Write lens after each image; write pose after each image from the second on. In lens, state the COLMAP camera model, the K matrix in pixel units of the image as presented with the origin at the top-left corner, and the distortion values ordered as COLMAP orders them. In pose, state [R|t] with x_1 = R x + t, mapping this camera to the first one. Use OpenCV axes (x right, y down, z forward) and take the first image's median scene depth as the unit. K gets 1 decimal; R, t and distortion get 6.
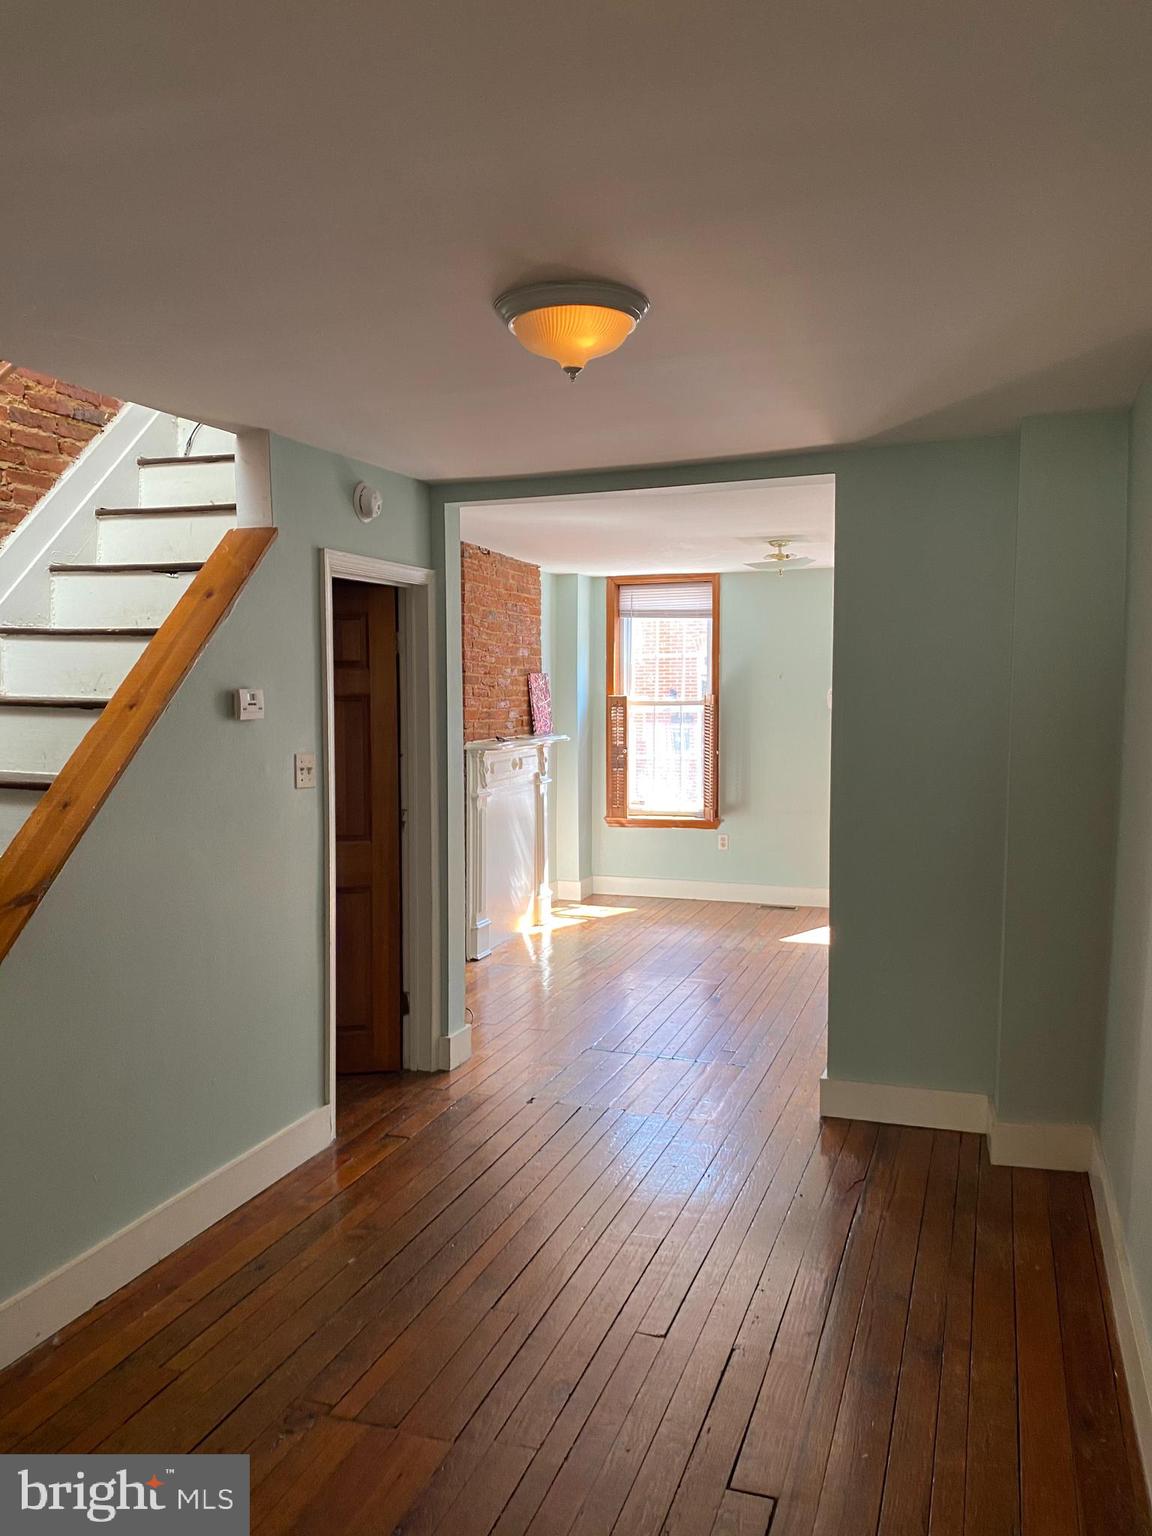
lens RADIAL K [[1166.2, 0, 582.1], [0, 1166.2, 767.1], [0, 0, 1]] dist [0.027005, -0.045426]
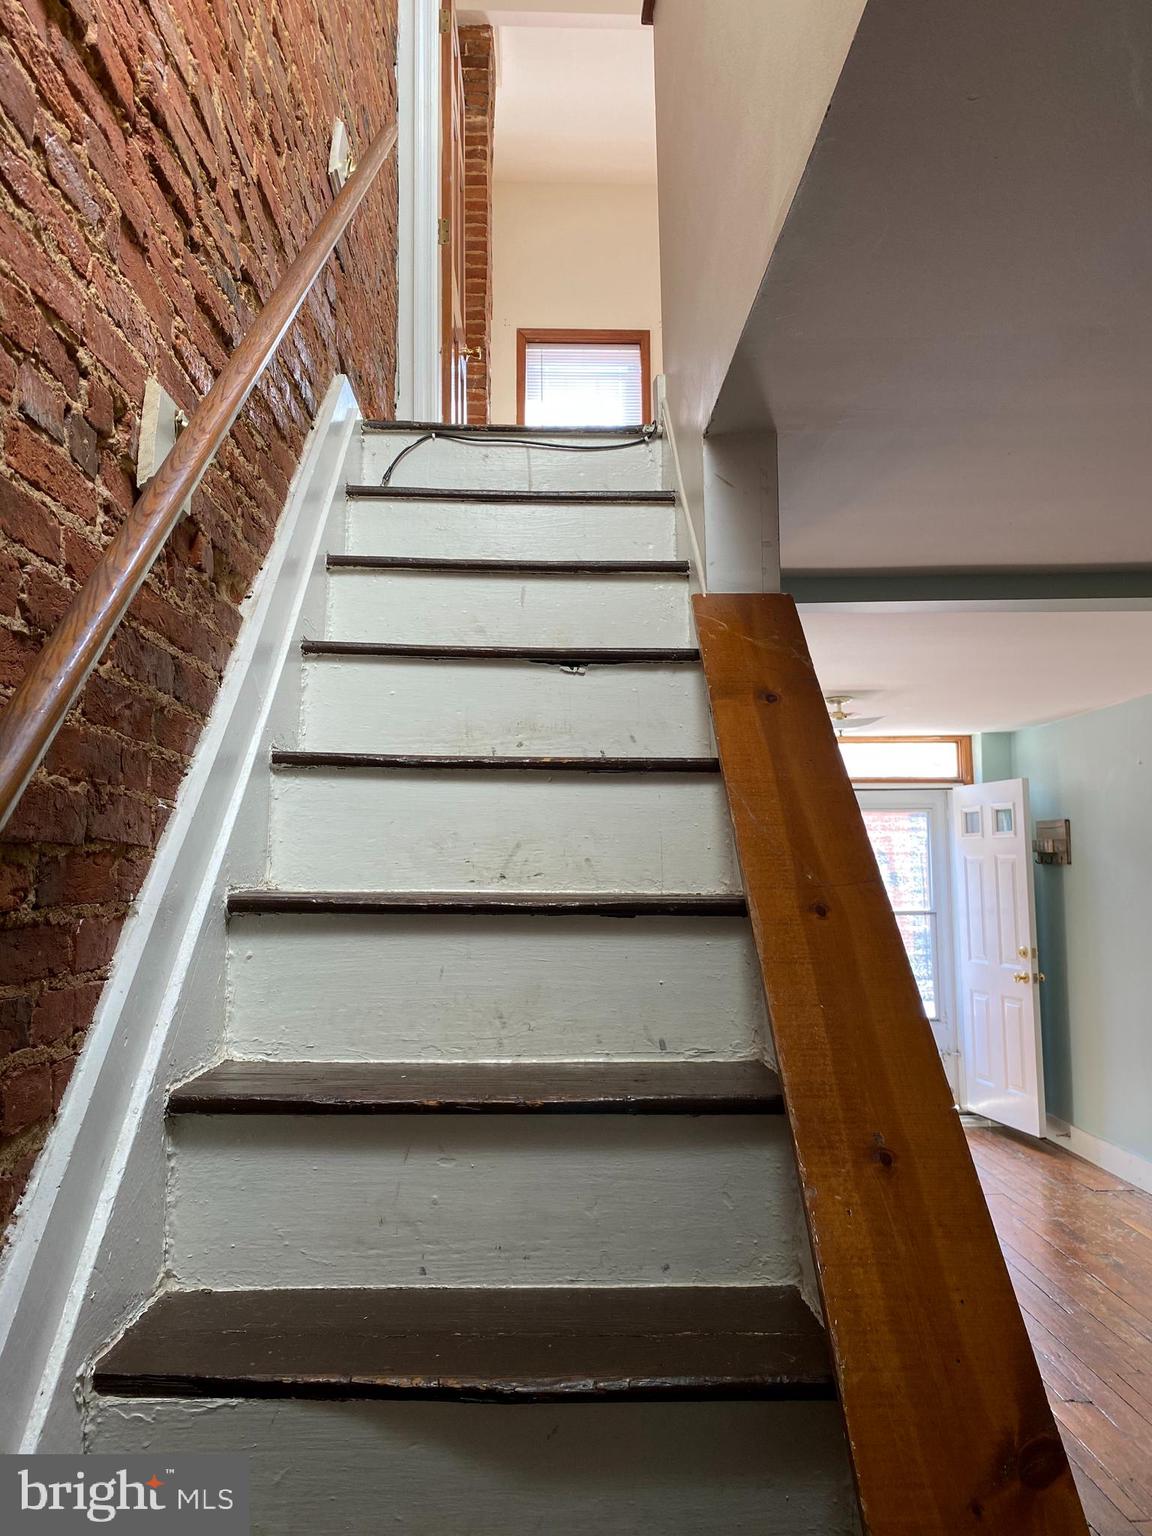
lens RADIAL K [[1166.2, 0, 572.0], [0, 1166.2, 764.5], [0, 0, 1]] dist [0.027005, -0.045426]
pose [[0.933856, 0.032788, 0.356142, -0.258987], [0.023478, 0.988021, -0.152525, -0.016537], [-0.356877, 0.150798, 0.921900, 0.235670]]
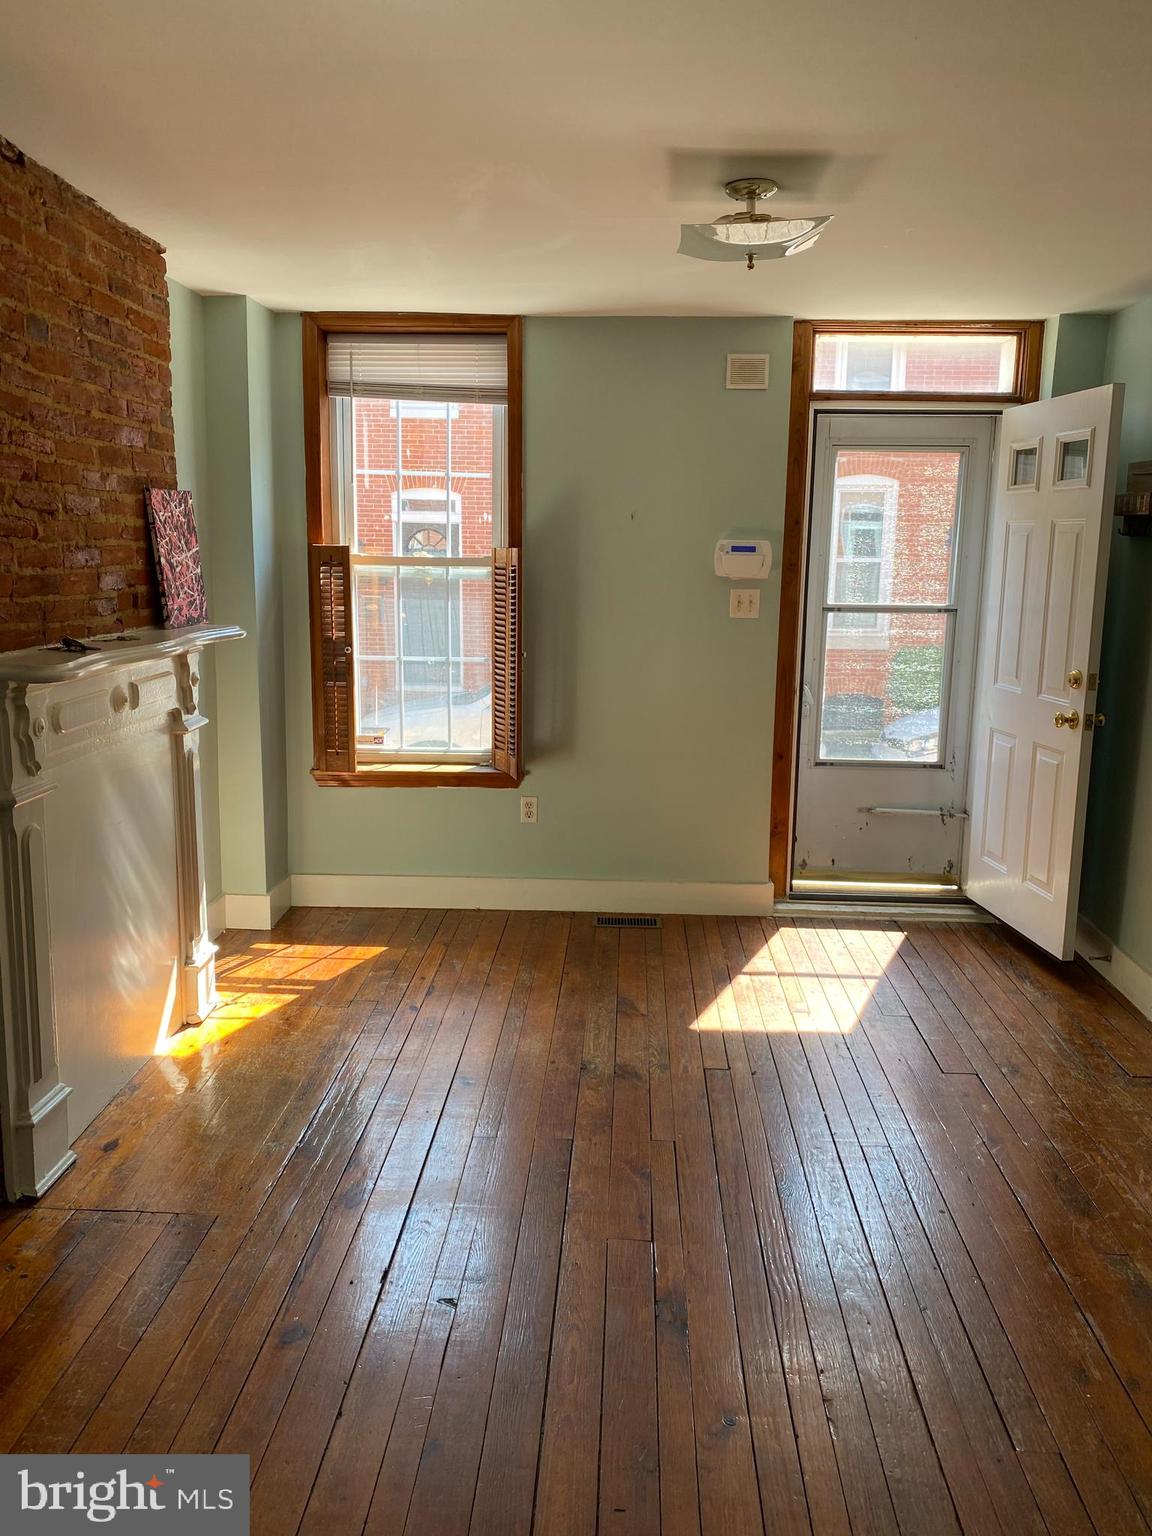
lens RADIAL K [[1166.2, 0, 592.1], [0, 1166.2, 761.4], [0, 0, 1]] dist [0.027005, -0.045426]
pose [[0.955629, -0.031950, 0.292836, -0.016001], [-0.002569, 0.993159, 0.116744, -0.027109], [-0.294563, -0.112316, 0.949009, 0.476388]]
